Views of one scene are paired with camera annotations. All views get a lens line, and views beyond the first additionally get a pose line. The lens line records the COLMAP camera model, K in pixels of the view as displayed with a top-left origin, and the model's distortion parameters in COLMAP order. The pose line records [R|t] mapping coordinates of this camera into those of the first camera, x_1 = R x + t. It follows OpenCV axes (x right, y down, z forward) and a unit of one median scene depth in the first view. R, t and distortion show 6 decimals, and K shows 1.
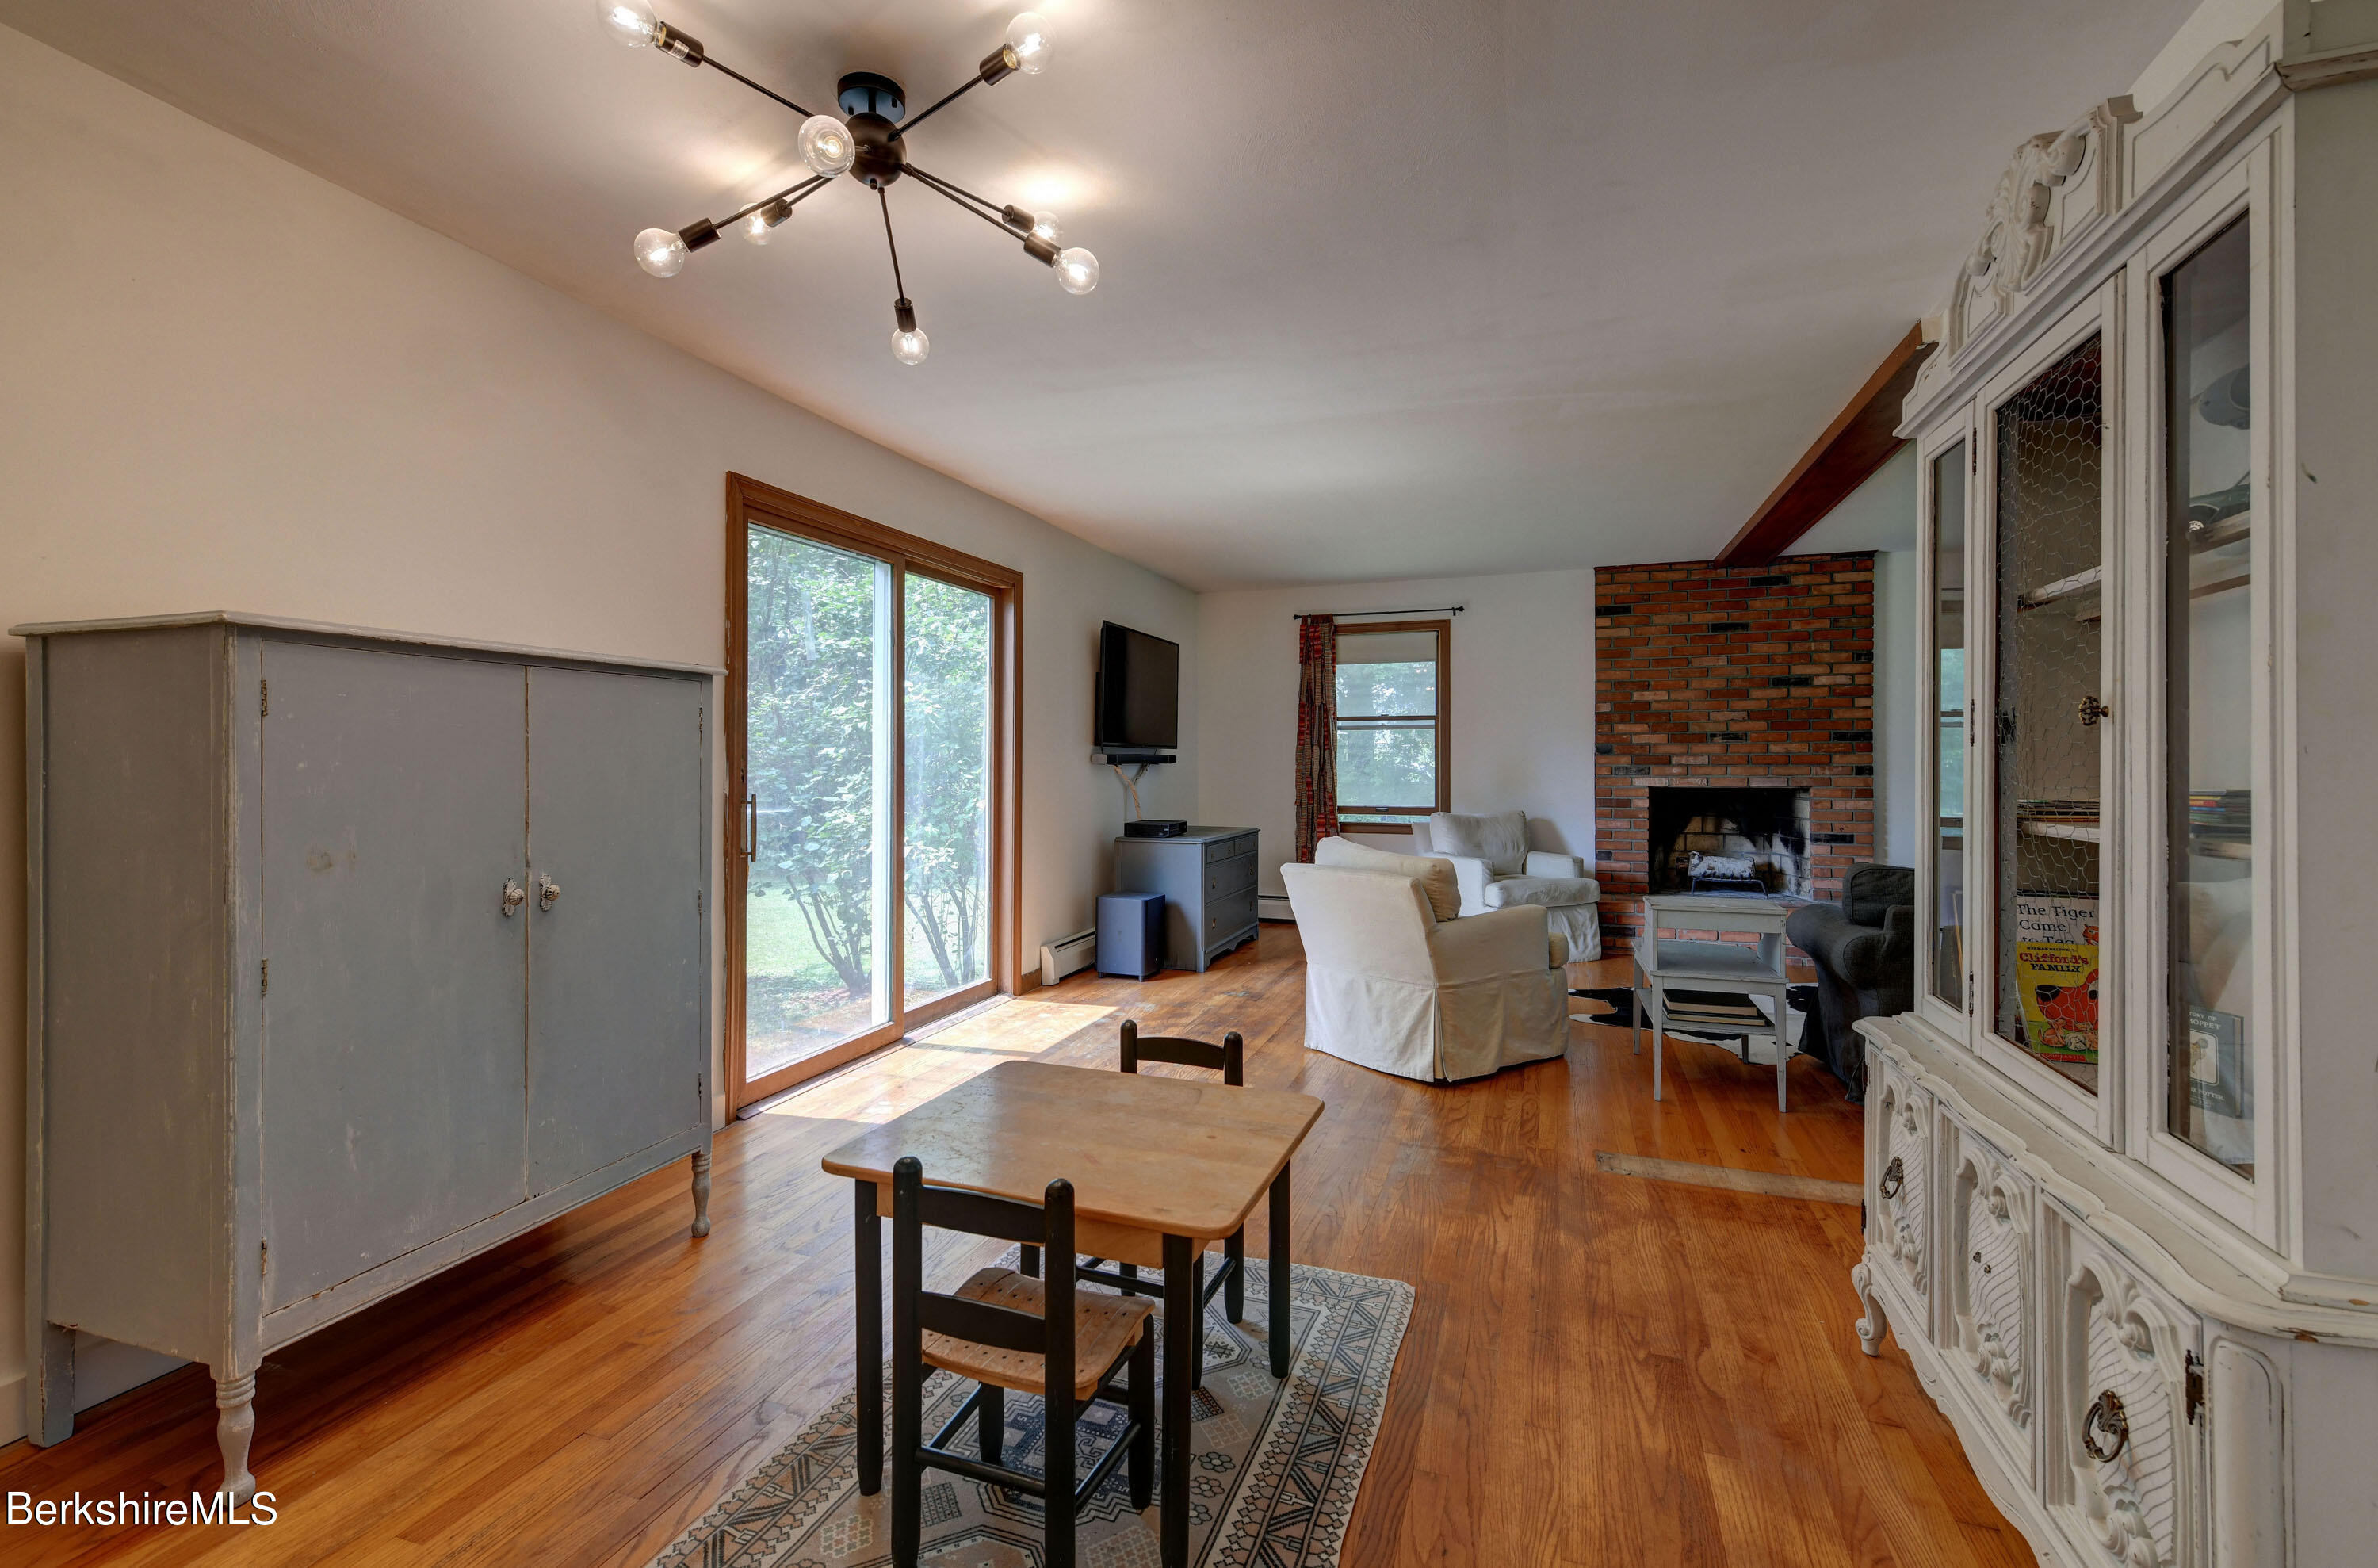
lens RADIAL K [[1014.4, 0, 1199.1], [0, 1014.4, 764.8], [0, 0, 1]] dist [-0.000734, -0.001599]
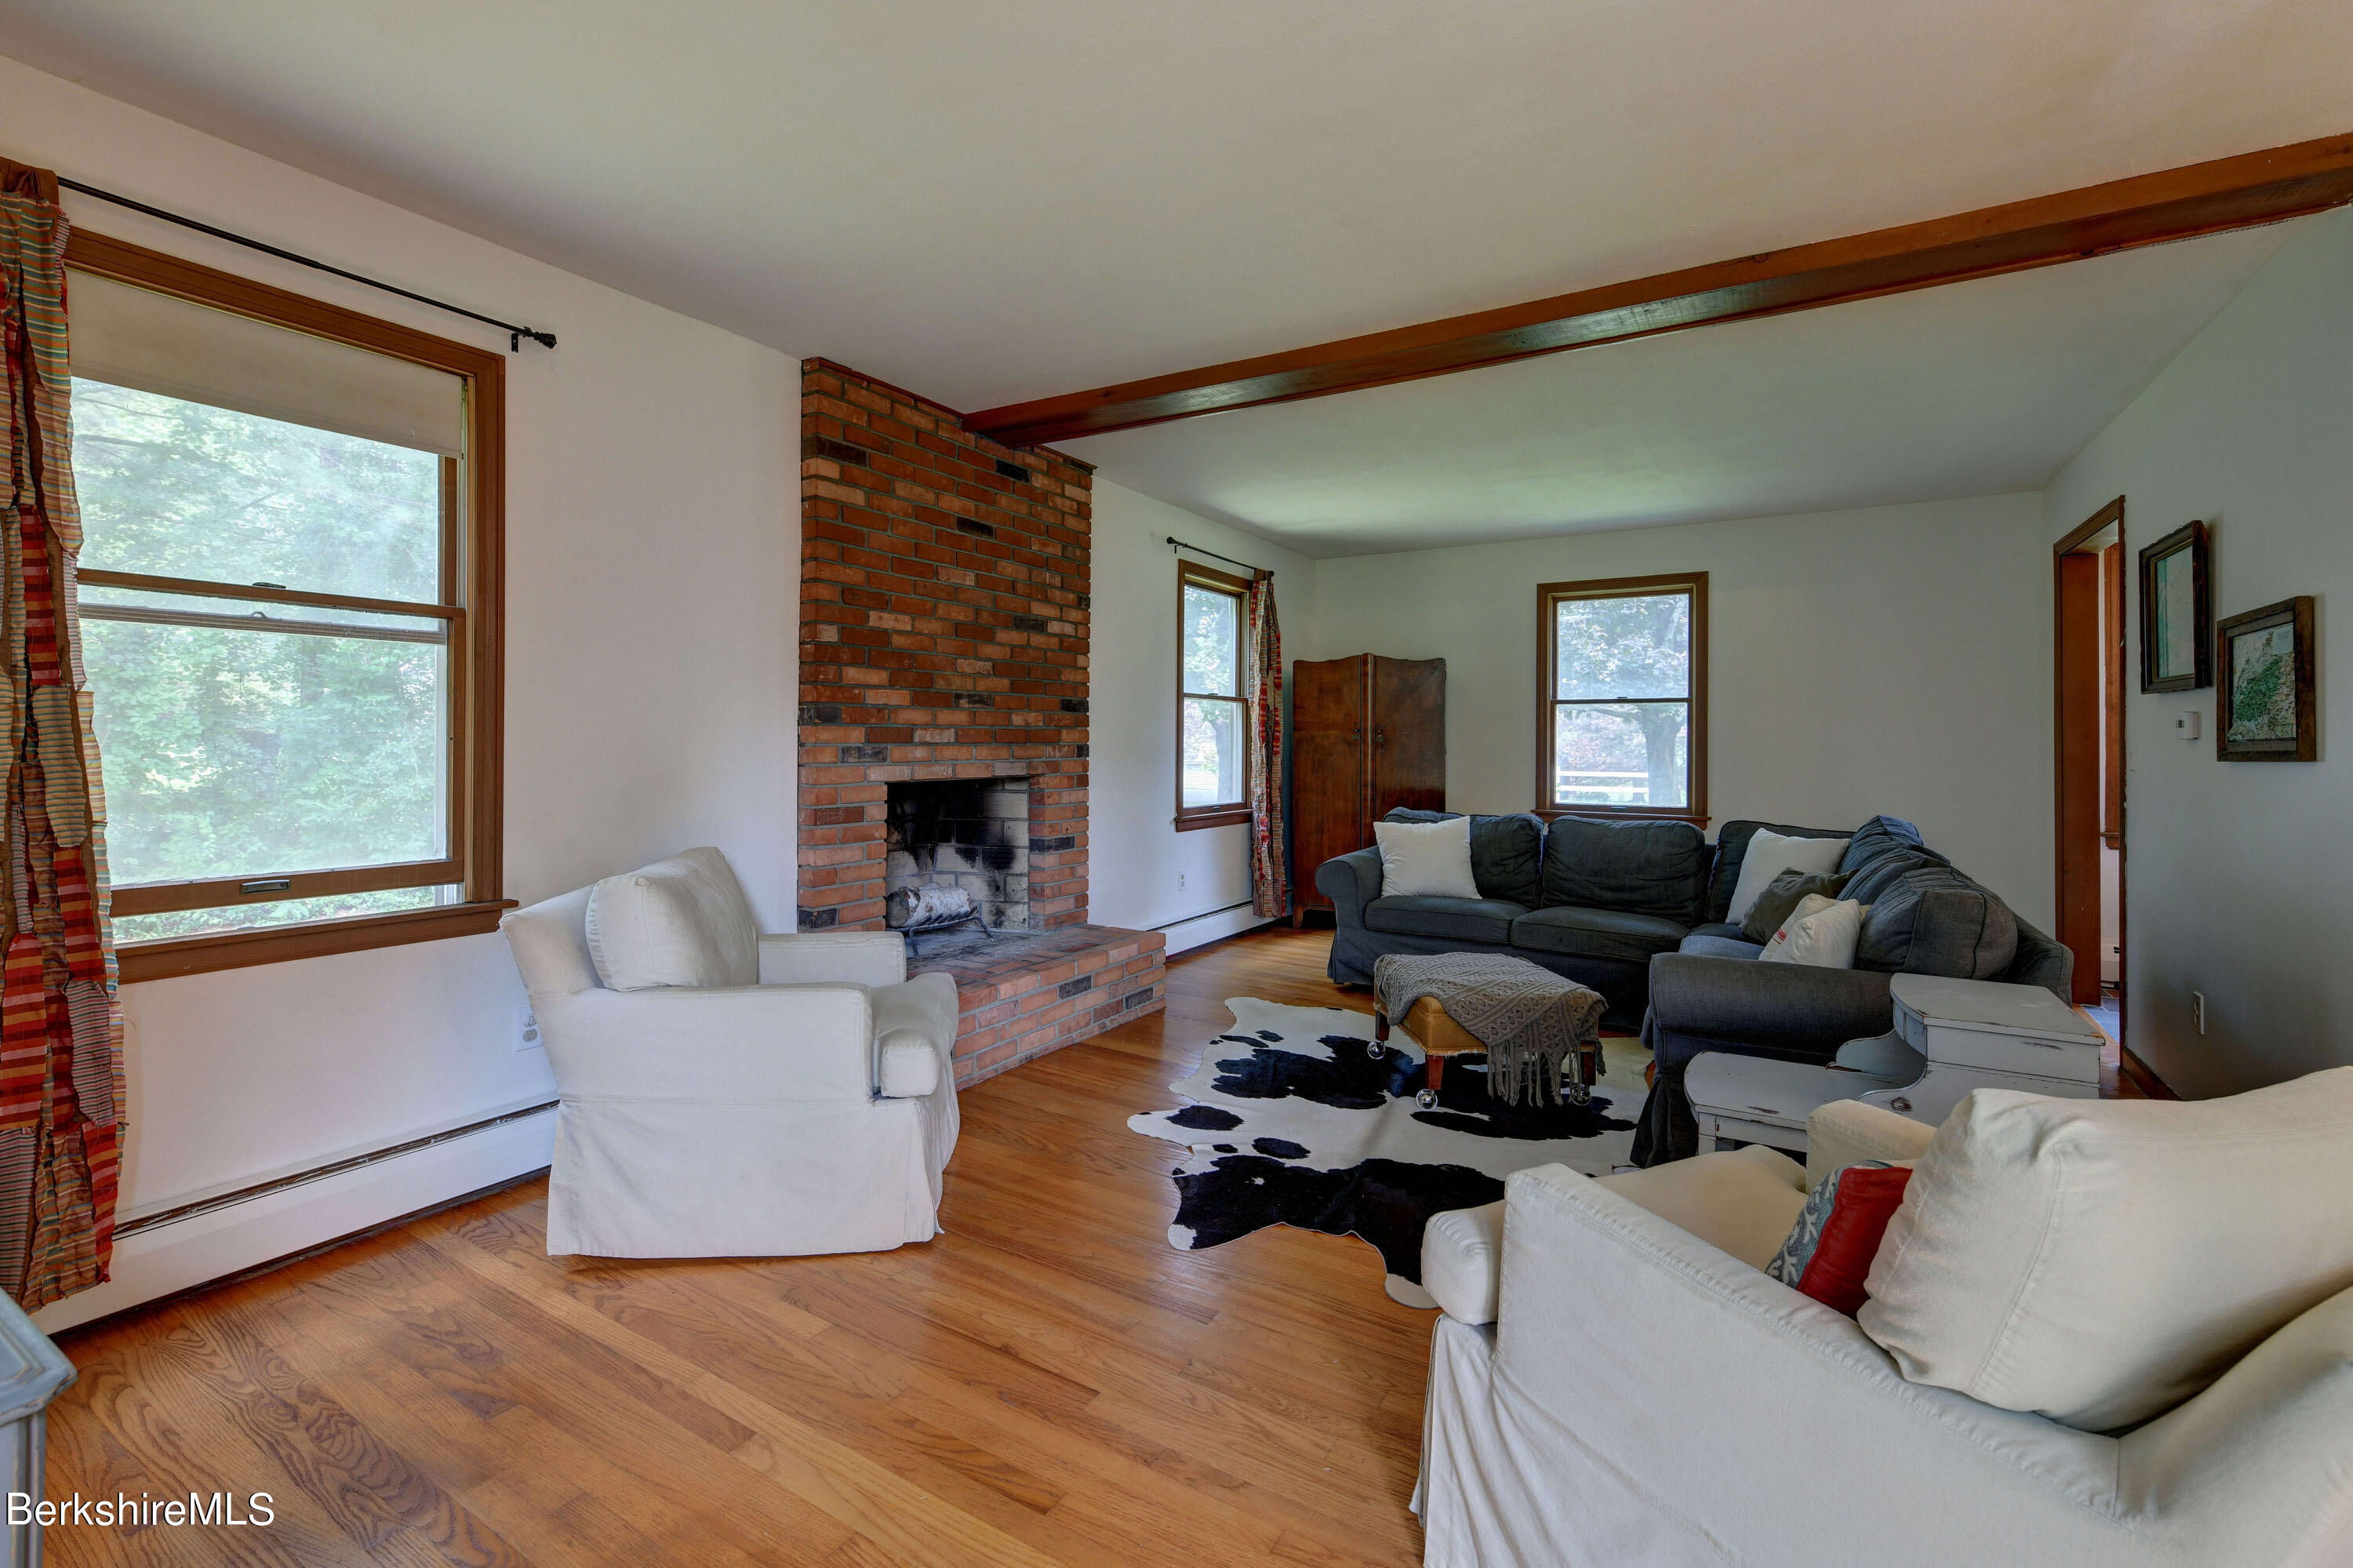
lens RADIAL K [[1003.7, 0, 1161.3], [0, 1003.7, 758.8], [0, 0, 1]] dist [-0.000734, -0.001599]
pose [[0.213149, -0.008559, 0.976982, -0.070500], [0.016782, 0.999846, 0.005098, 0.008590], [-0.976875, 0.015309, 0.213260, 0.750568]]
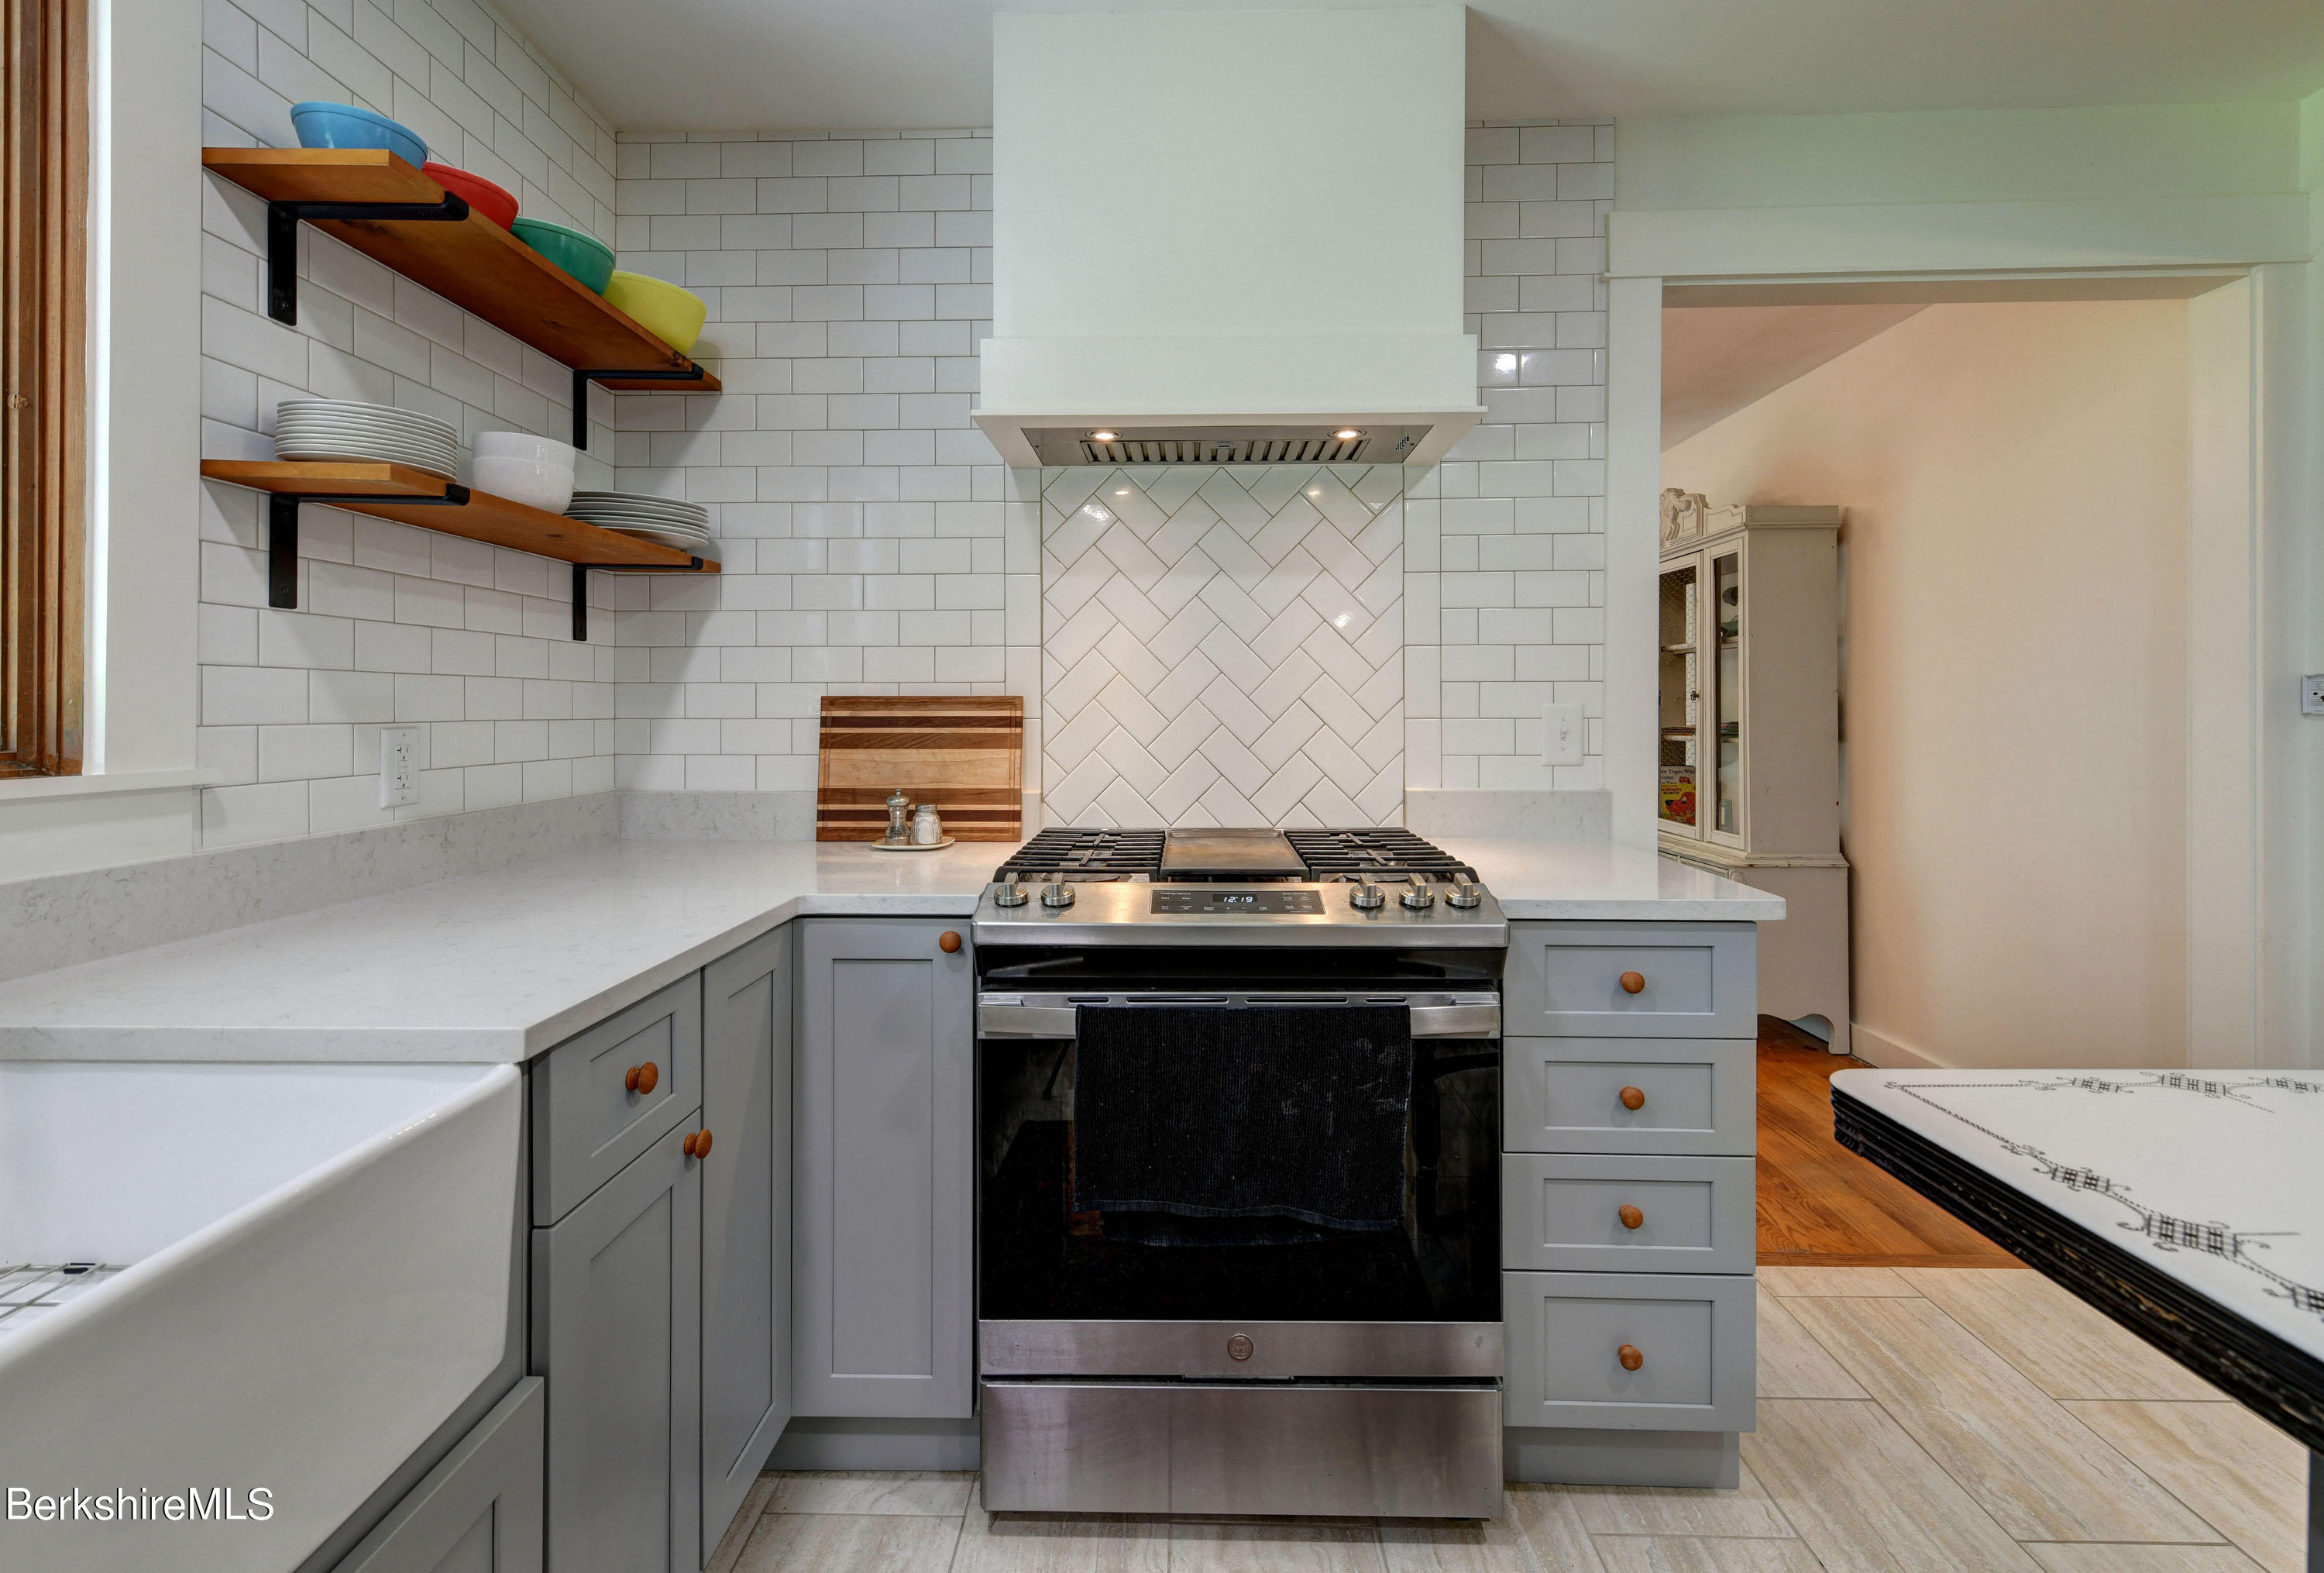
lens RADIAL K [[1030.9, 0, 1158.5], [0, 1030.9, 707.6], [0, 0, 1]] dist [0.011940, -0.000391]
pose [[0.953390, -0.002479, 0.301731, -0.316796], [0.003039, 0.999994, -0.001386, -0.004403], [-0.301726, 0.002238, 0.953392, -0.293324]]
